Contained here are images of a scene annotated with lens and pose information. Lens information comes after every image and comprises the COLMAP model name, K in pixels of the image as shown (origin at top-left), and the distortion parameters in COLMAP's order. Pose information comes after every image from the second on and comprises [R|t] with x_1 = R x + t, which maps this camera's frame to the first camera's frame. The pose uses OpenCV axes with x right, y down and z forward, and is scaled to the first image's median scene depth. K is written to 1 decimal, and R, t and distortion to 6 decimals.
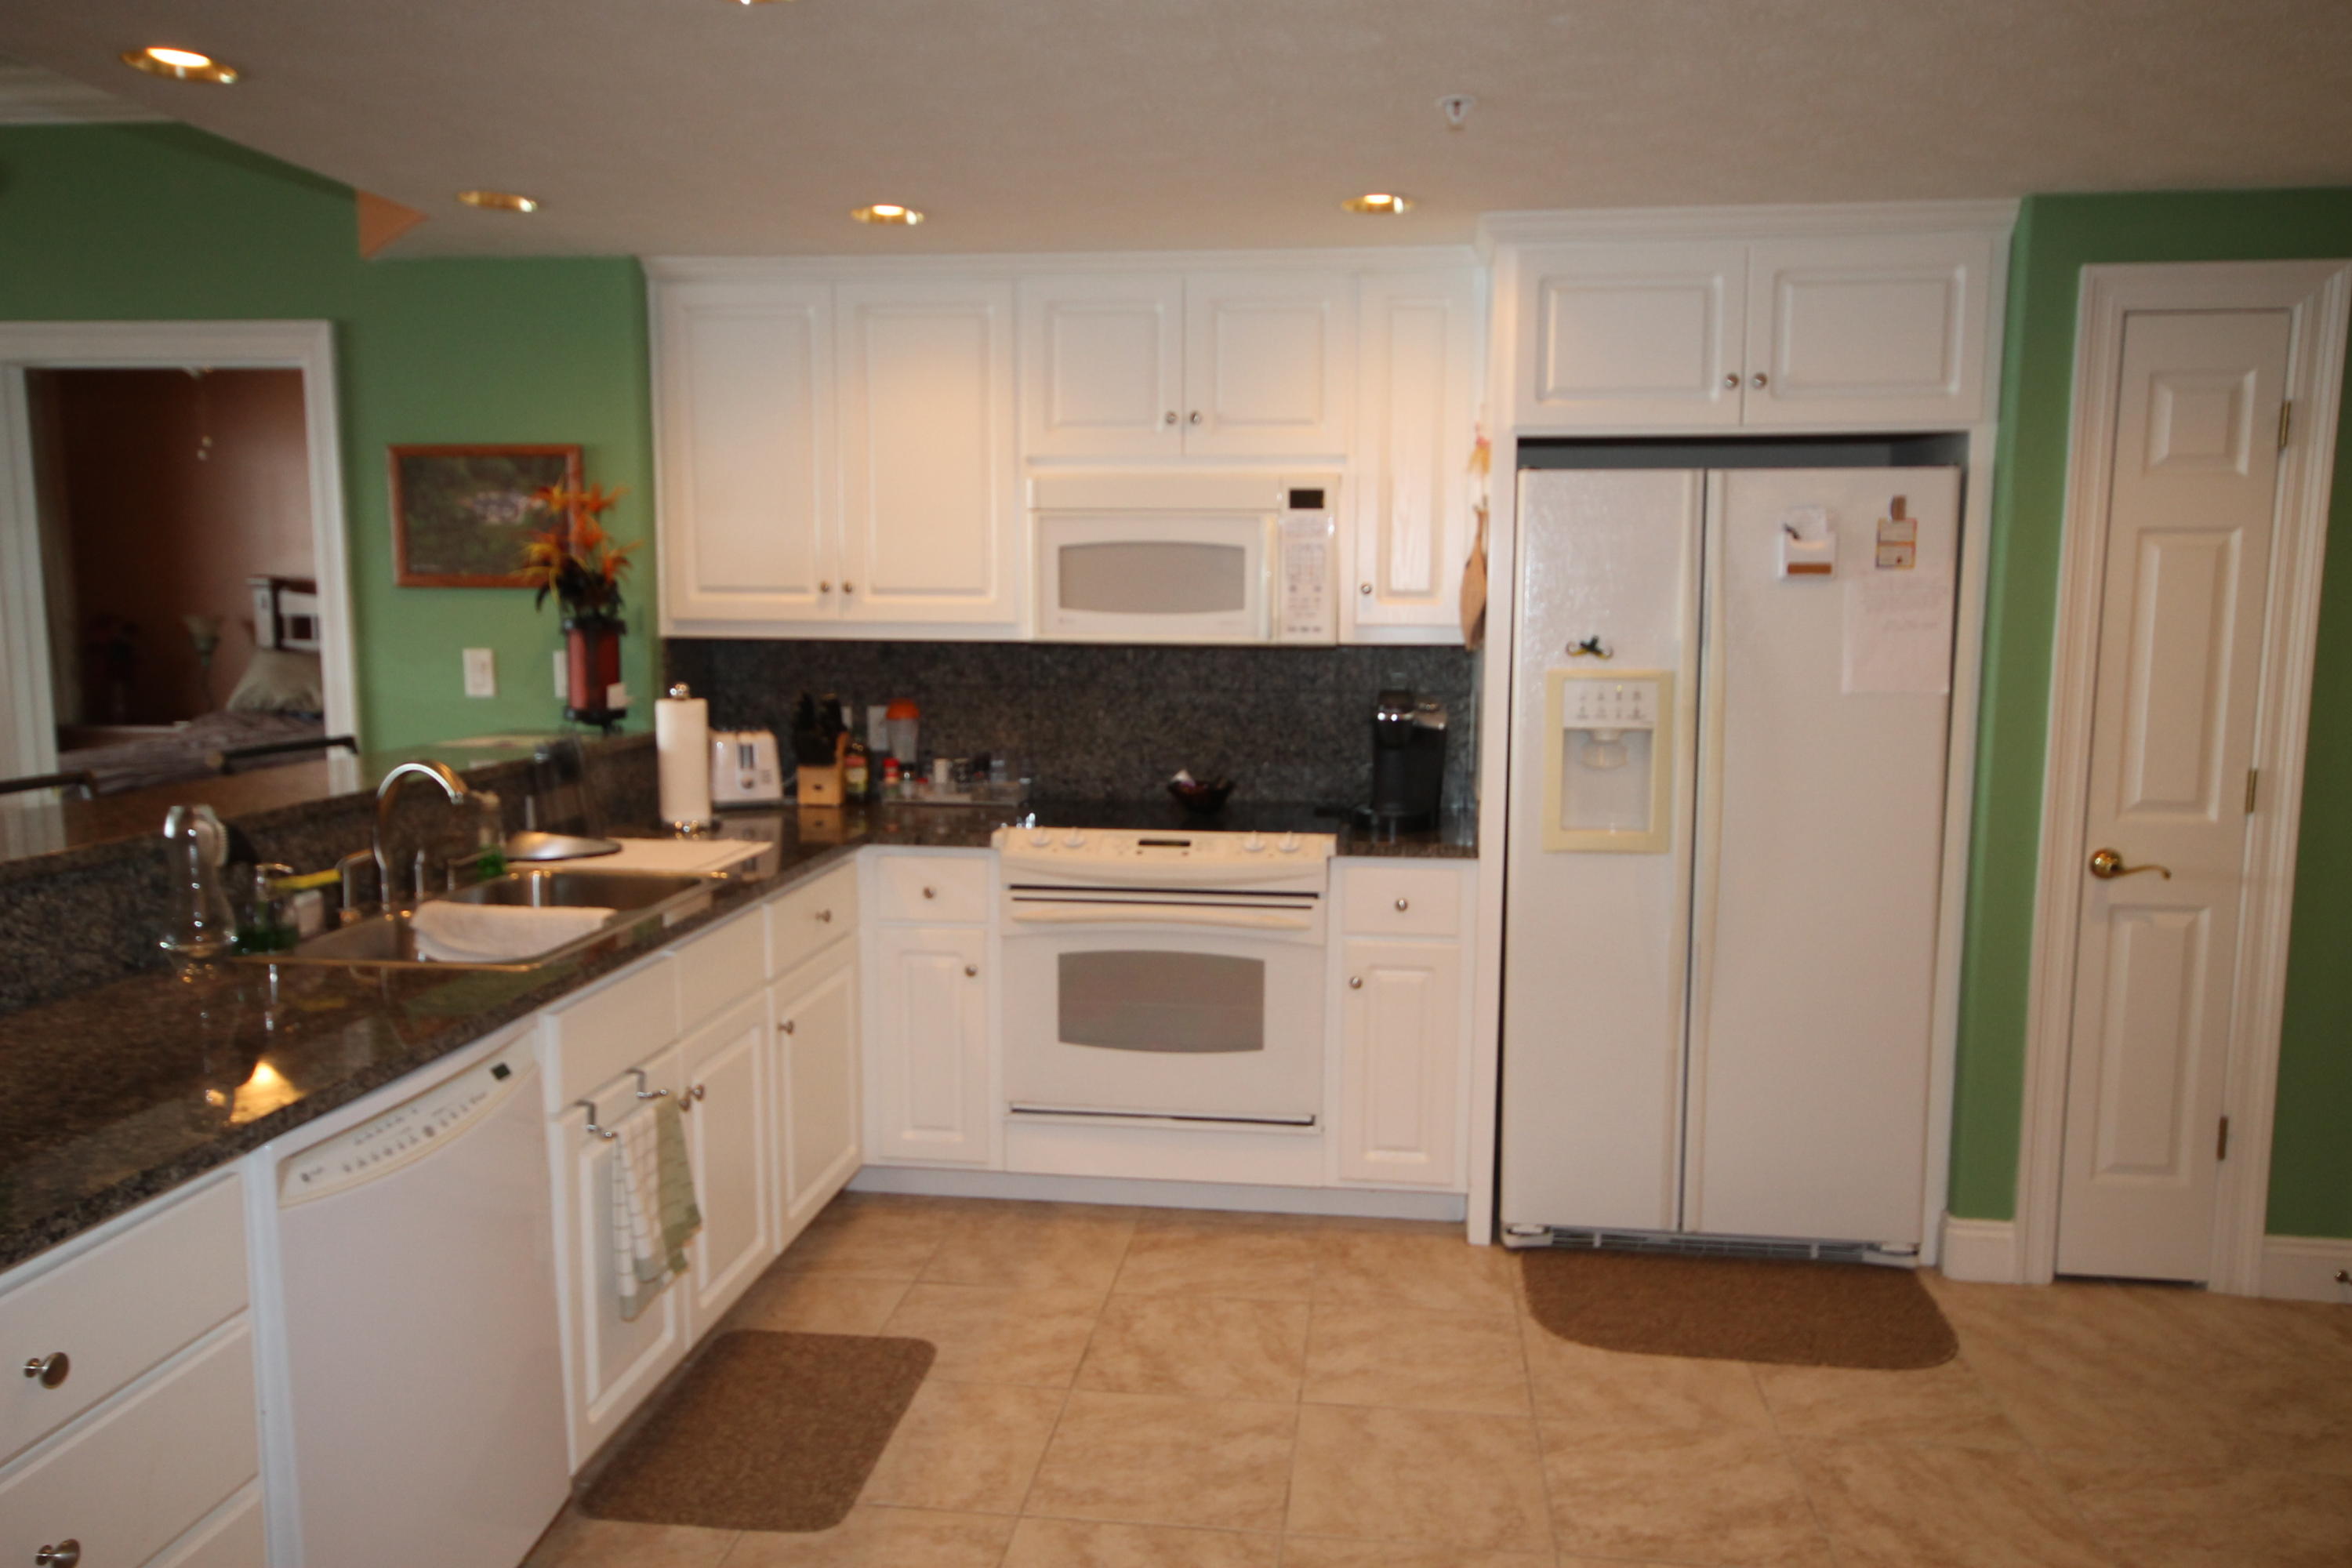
lens RADIAL K [[1660.7, 0, 1202.6], [0, 1660.7, 797.0], [0, 0, 1]] dist [0.000234, 0.029141]
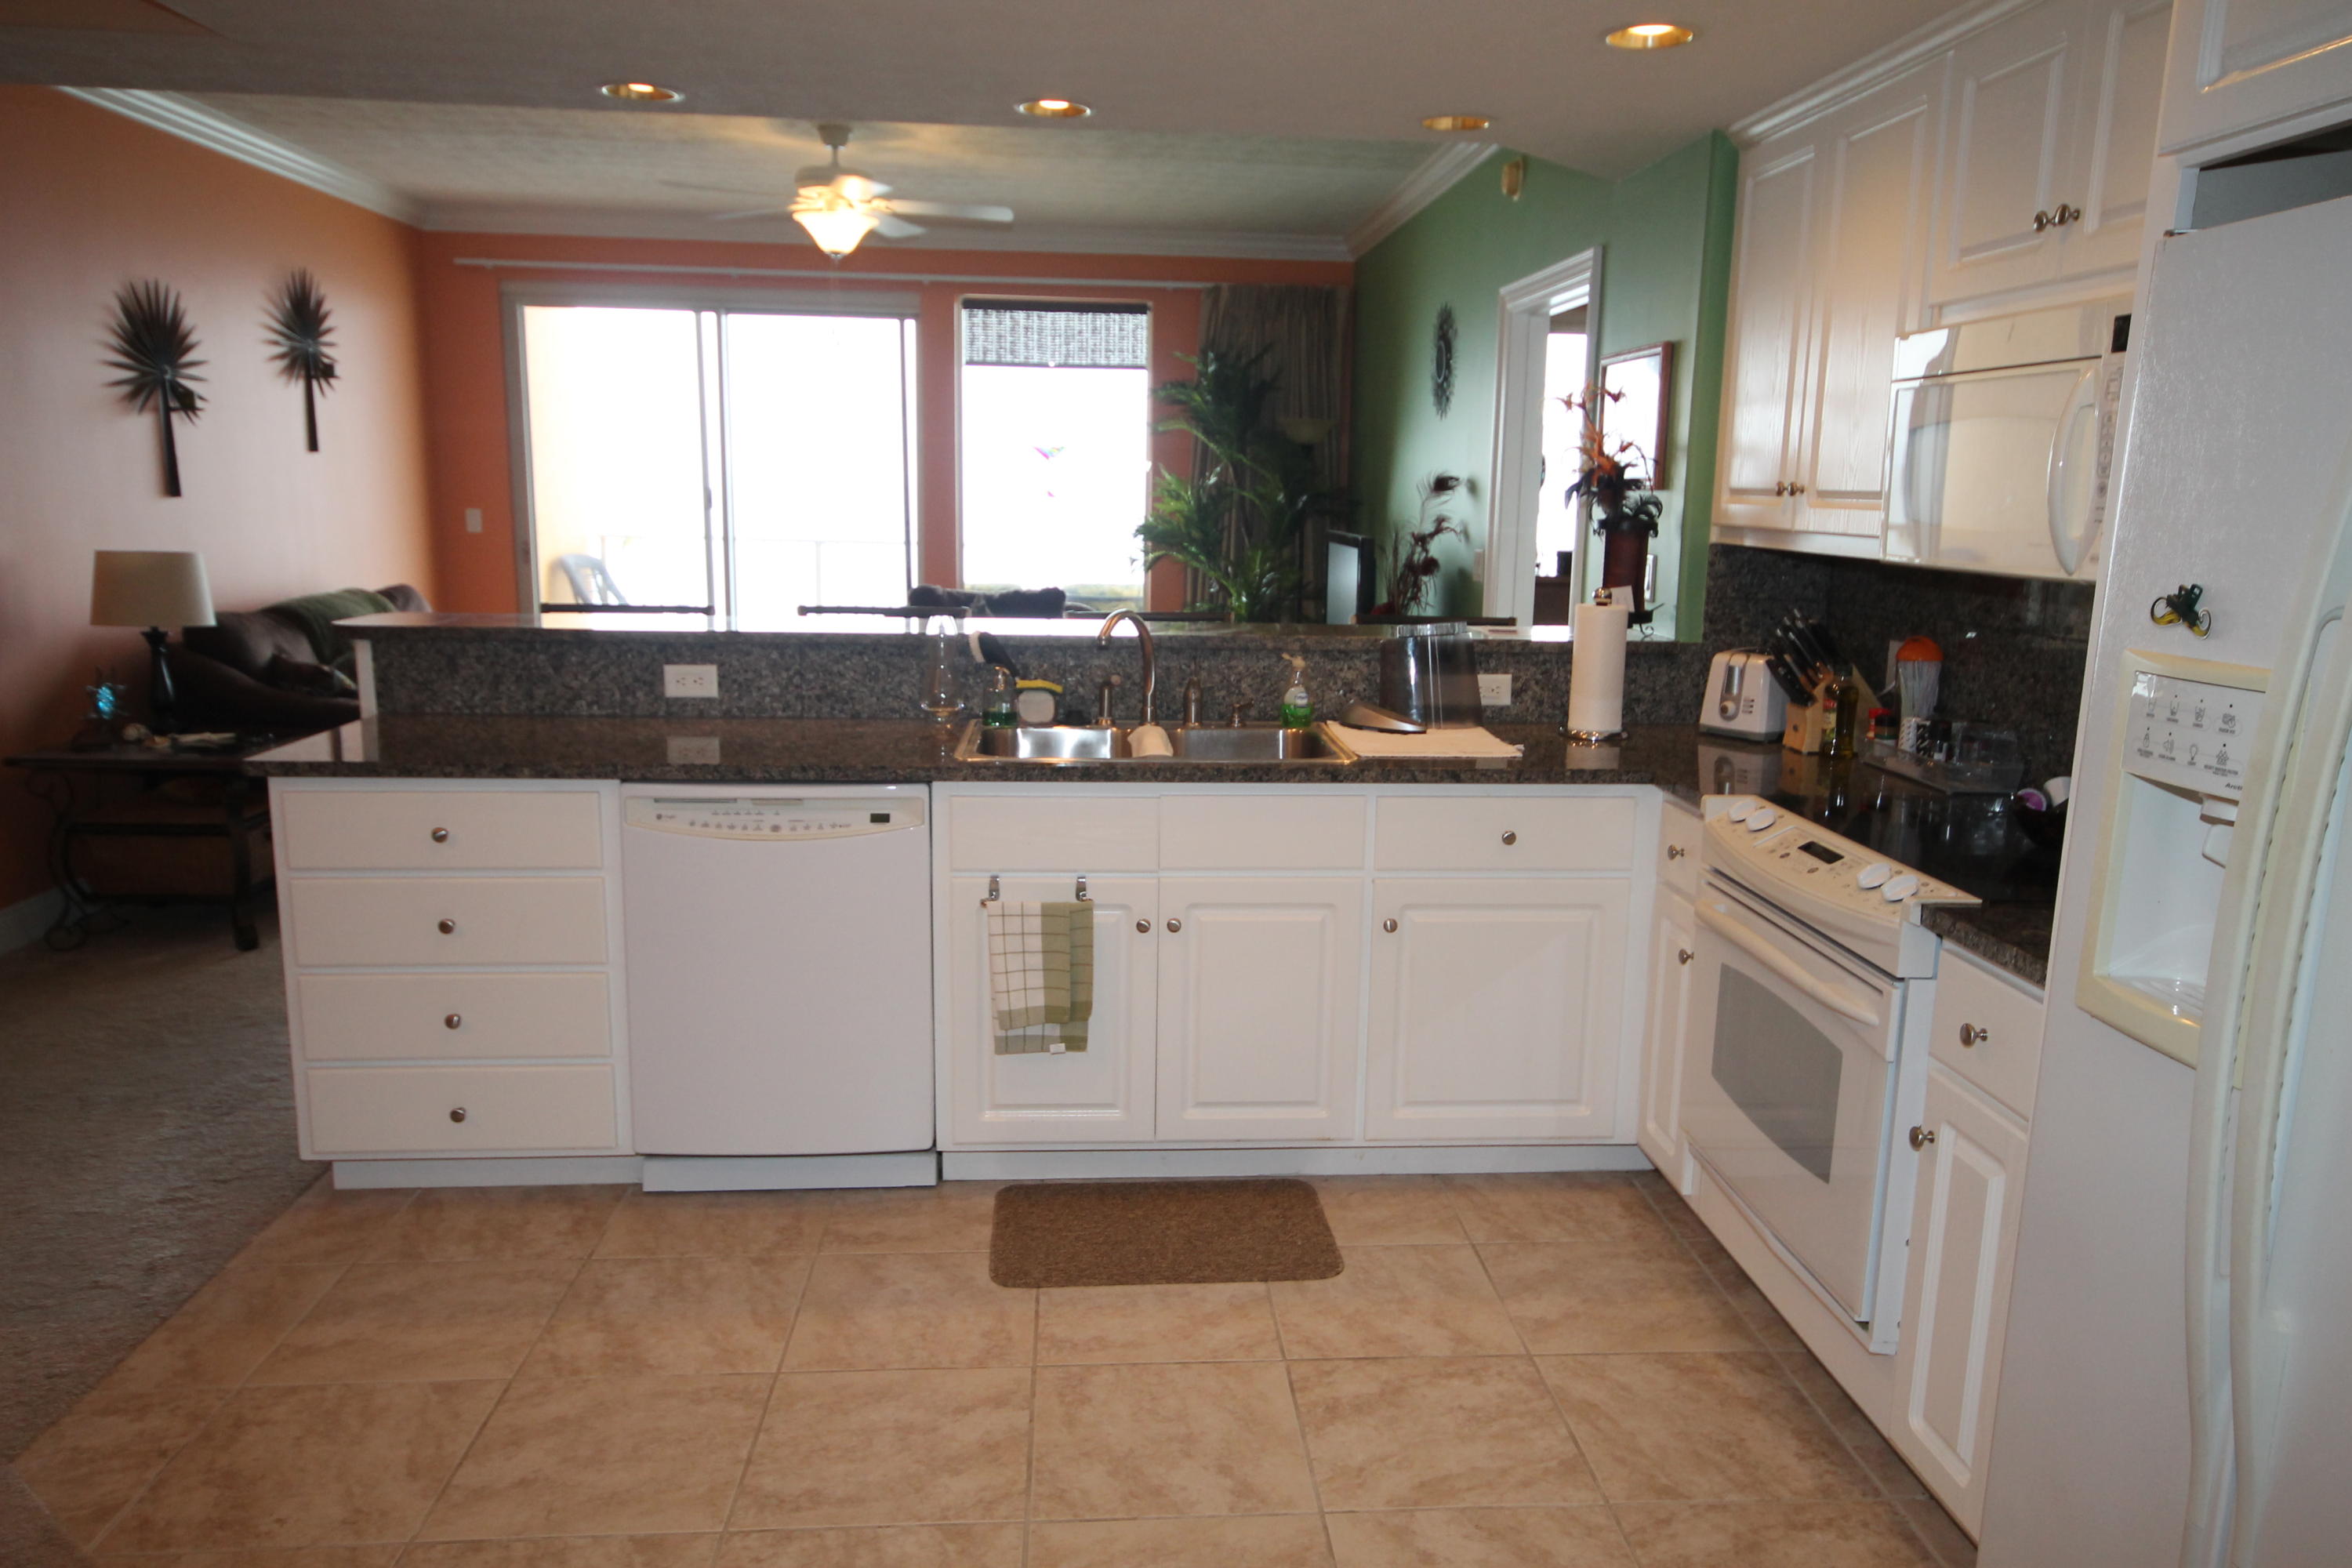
lens RADIAL K [[1660.7, 0, 1202.6], [0, 1660.7, 797.0], [0, 0, 1]] dist [0.000234, 0.029141]
pose [[0.190404, 0.180742, -0.964924, 0.705928], [-0.143993, 0.977417, 0.154668, -0.077767], [0.971088, 0.109493, 0.212130, 0.697752]]
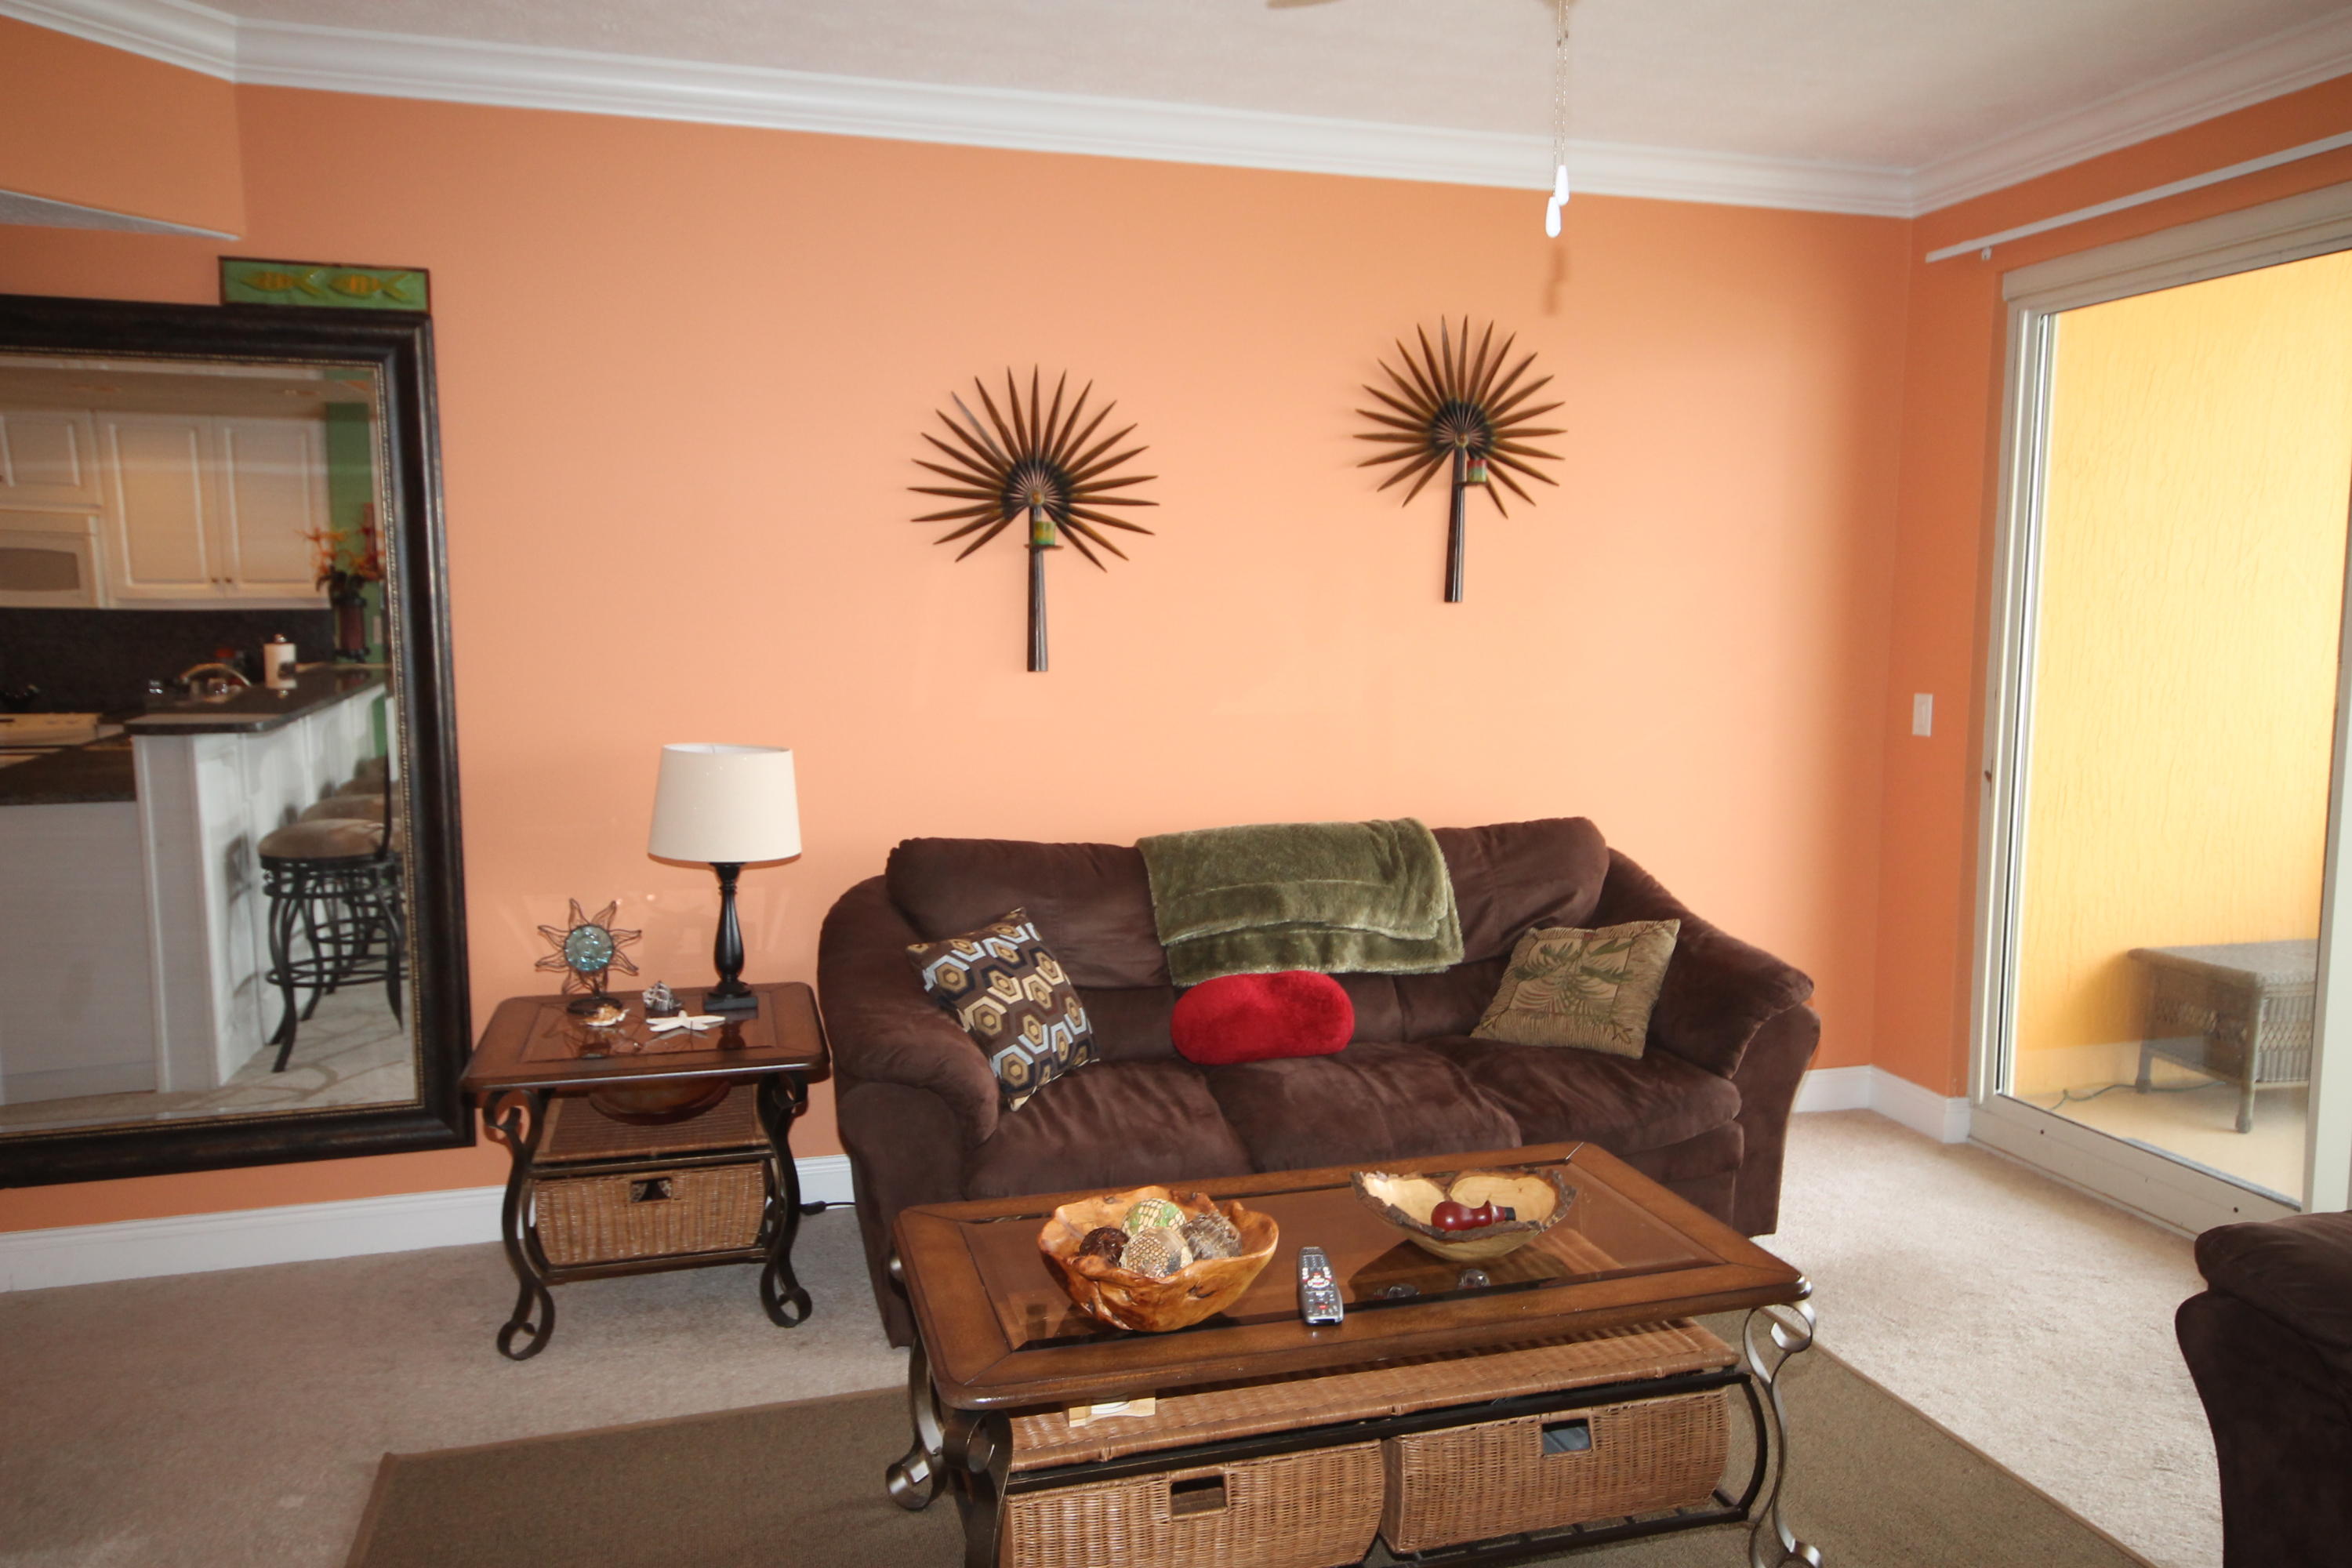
lens RADIAL K [[1599.6, 0, 1176.0], [0, 1599.6, 784.0], [0, 0, 1]] dist [0.006907, 0.003821]
pose [[-0.920532, 0.033181, -0.389255, -0.932325], [-0.055653, 0.975086, 0.214731, -0.139138], [0.386682, 0.219331, -0.895752, 1.115388]]
